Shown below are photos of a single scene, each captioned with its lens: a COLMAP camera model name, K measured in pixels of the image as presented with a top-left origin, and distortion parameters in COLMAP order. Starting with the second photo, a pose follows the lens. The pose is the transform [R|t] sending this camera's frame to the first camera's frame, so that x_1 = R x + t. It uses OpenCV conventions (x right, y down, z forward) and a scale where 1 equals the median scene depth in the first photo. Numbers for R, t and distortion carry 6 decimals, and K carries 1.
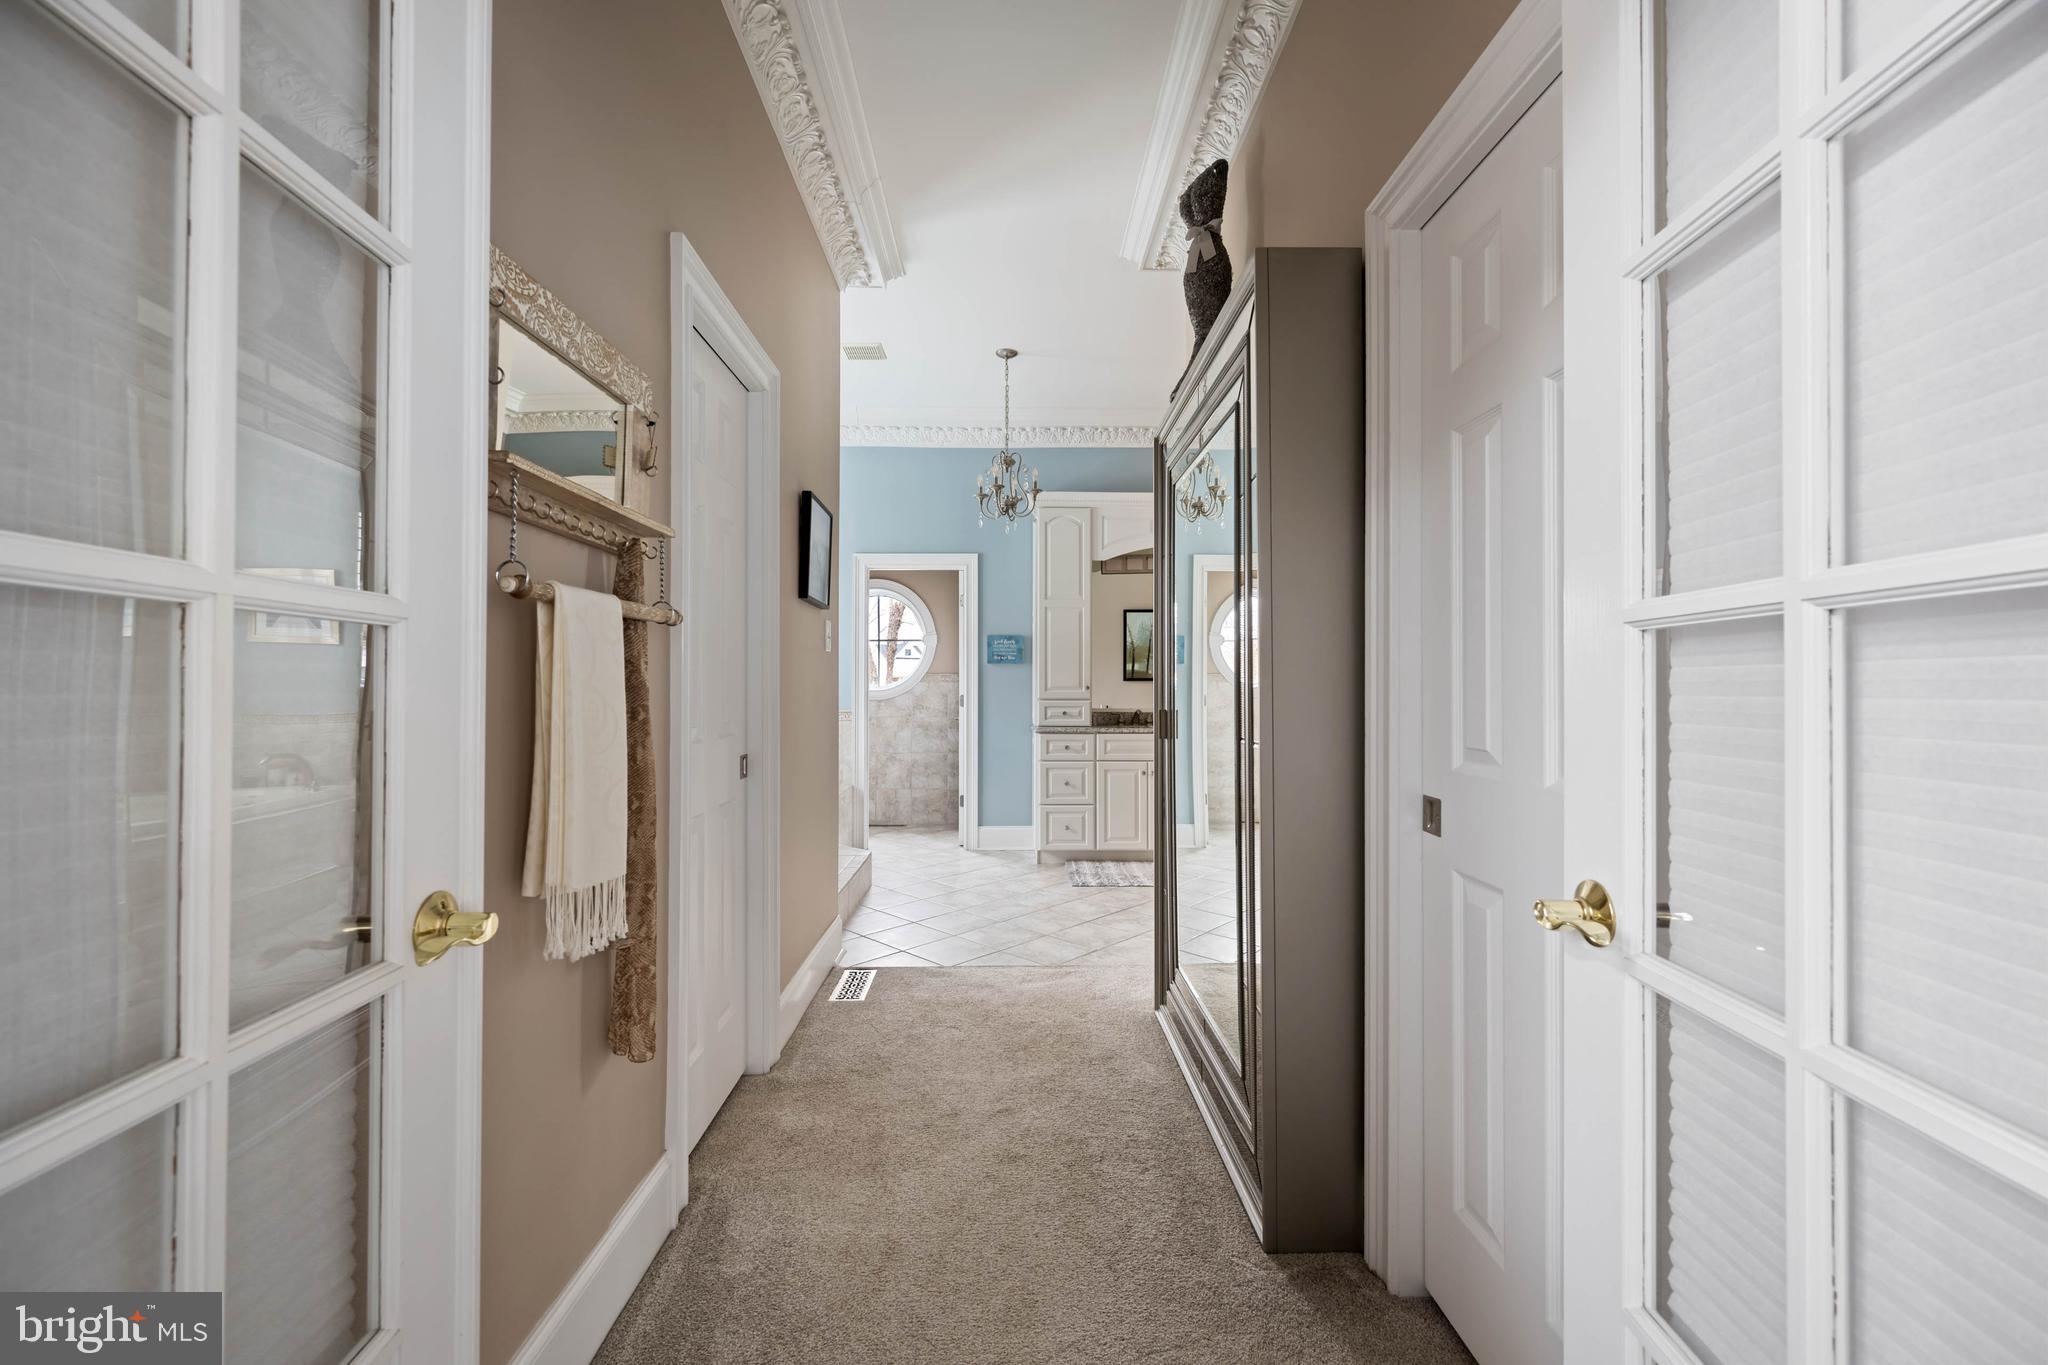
lens RADIAL K [[810.3, 0, 1022.6], [0, 810.3, 680.9], [0, 0, 1]] dist [0.002396, 0.000117]
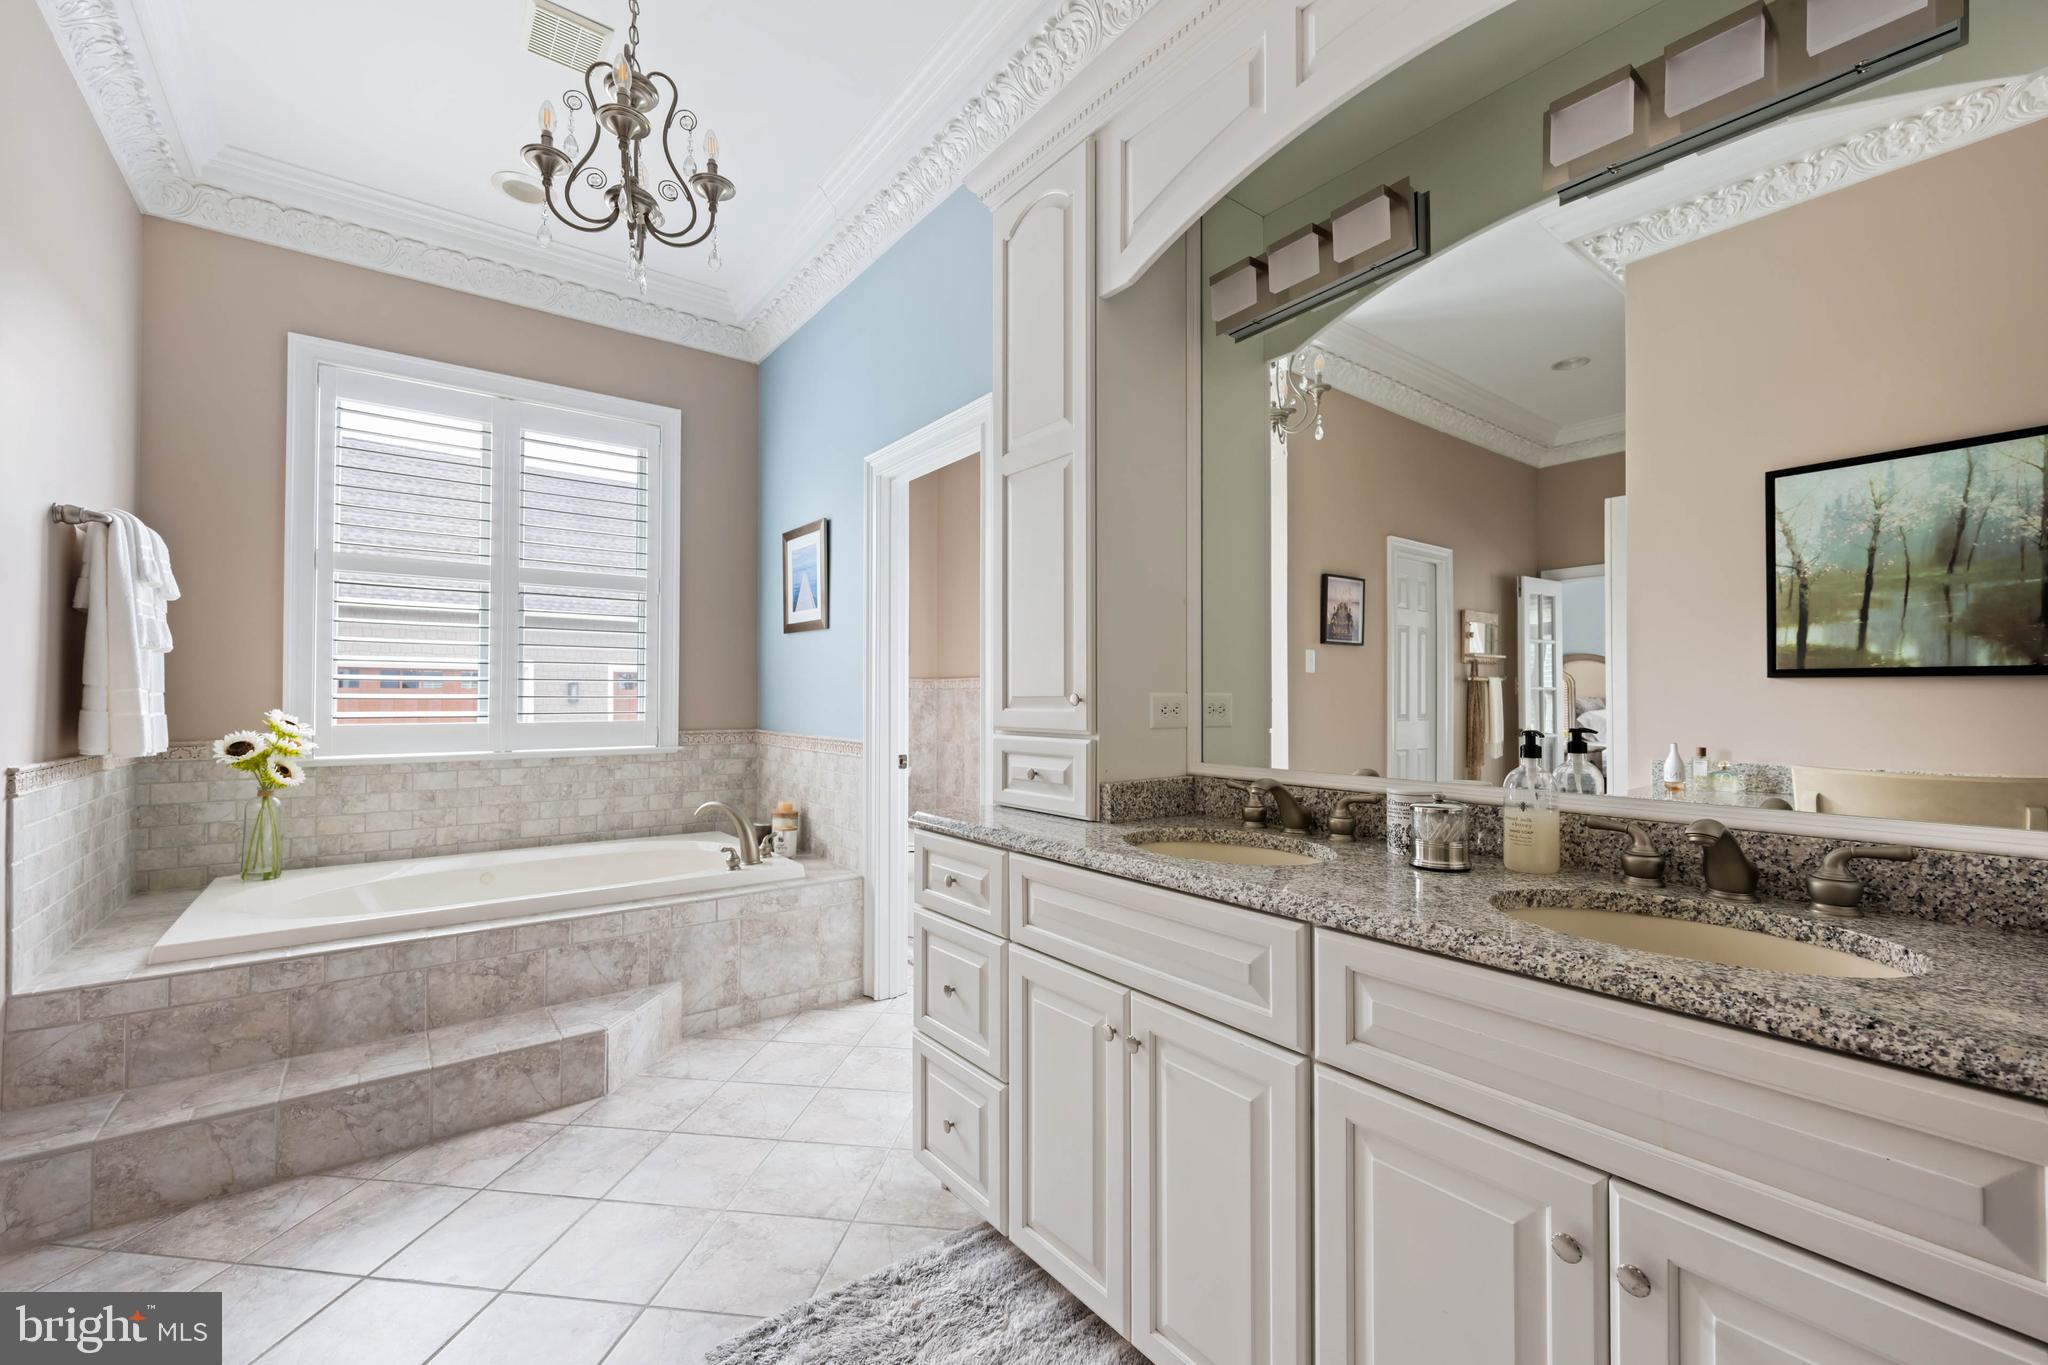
lens RADIAL K [[847.4, 0, 1025.4], [0, 847.4, 687.6], [0, 0, 1]] dist [-0.000560, -0.000055]
pose [[0.595157, -0.008566, -0.803564, 0.226254], [0.005919, 0.999963, -0.006276, 0.004224], [0.803587, -0.001021, 0.595186, 0.533804]]
